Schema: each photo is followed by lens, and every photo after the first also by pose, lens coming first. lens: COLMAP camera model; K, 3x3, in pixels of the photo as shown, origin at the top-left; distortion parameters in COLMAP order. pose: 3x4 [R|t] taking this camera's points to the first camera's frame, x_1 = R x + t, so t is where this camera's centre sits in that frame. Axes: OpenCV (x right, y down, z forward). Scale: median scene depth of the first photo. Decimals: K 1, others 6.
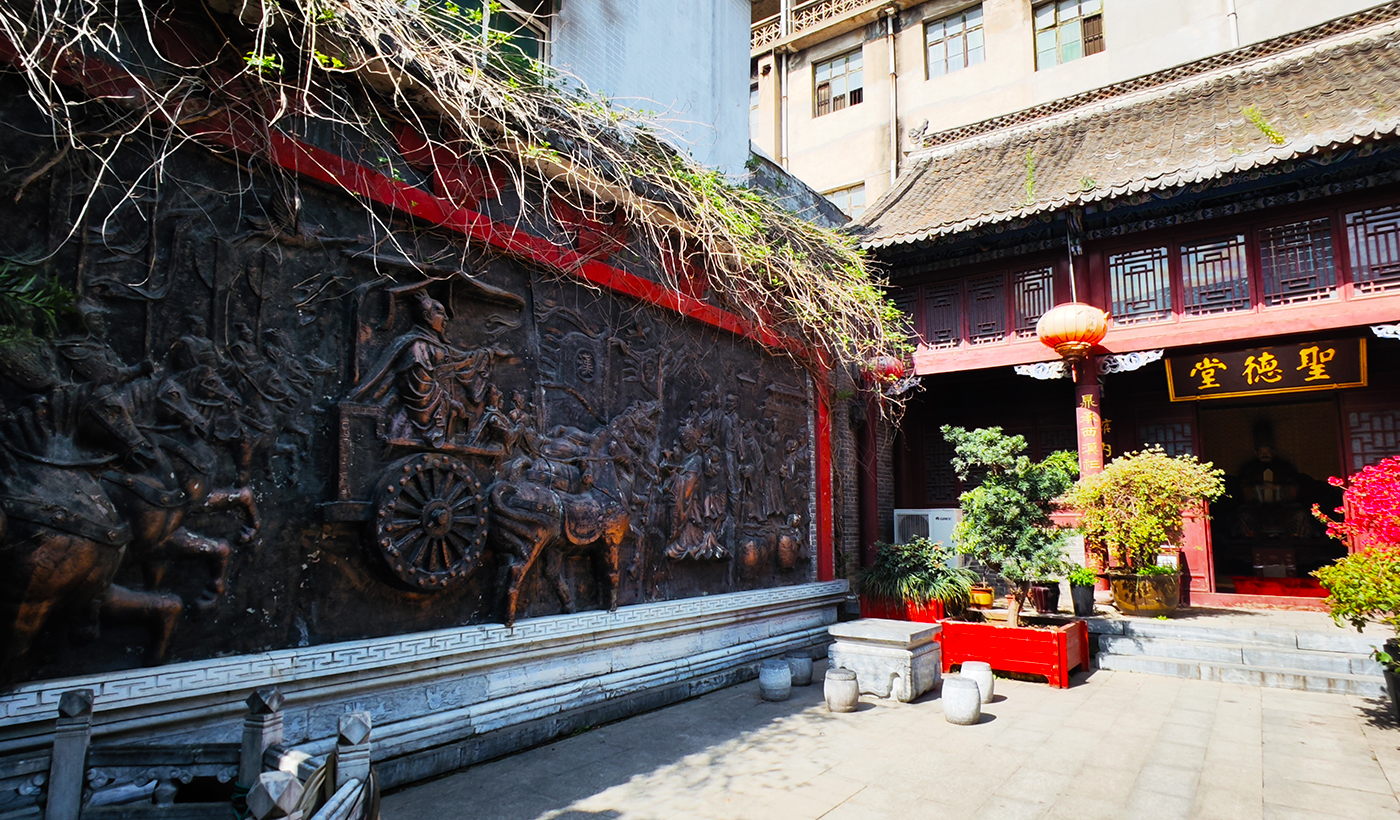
lens RADIAL K [[768.1, 0, 697.7], [0, 768.1, 415.7], [0, 0, 1]] dist [-0.001974, -0.000562]
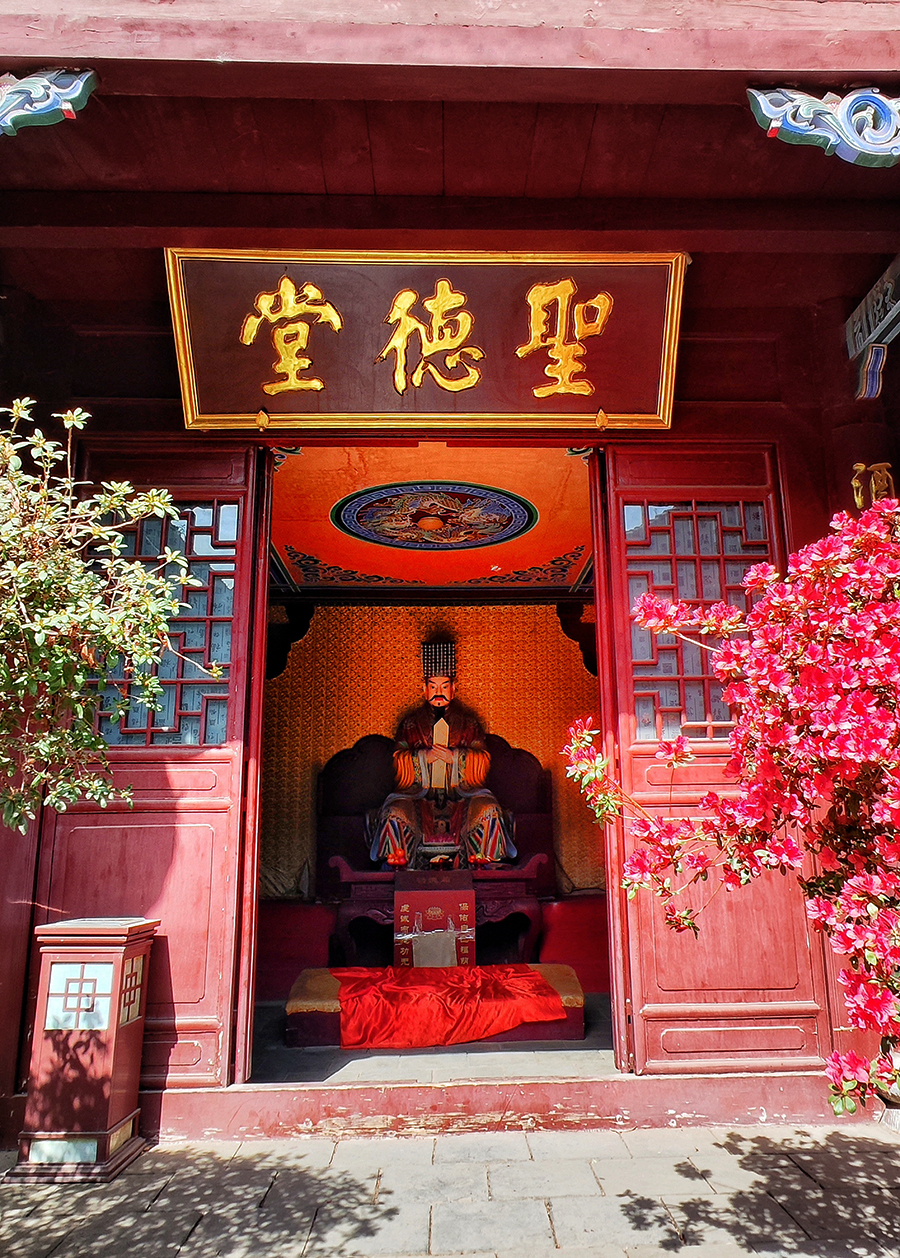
lens RADIAL K [[860.5, 0, 451.5], [0, 860.5, 628.6], [0, 0, 1]] dist [-0.000460, -0.000644]
pose [[0.805003, 0.122933, 0.580394, 0.547203], [-0.063486, 0.990528, -0.121749, 0.102440], [-0.589863, 0.061162, 0.805183, 0.711782]]
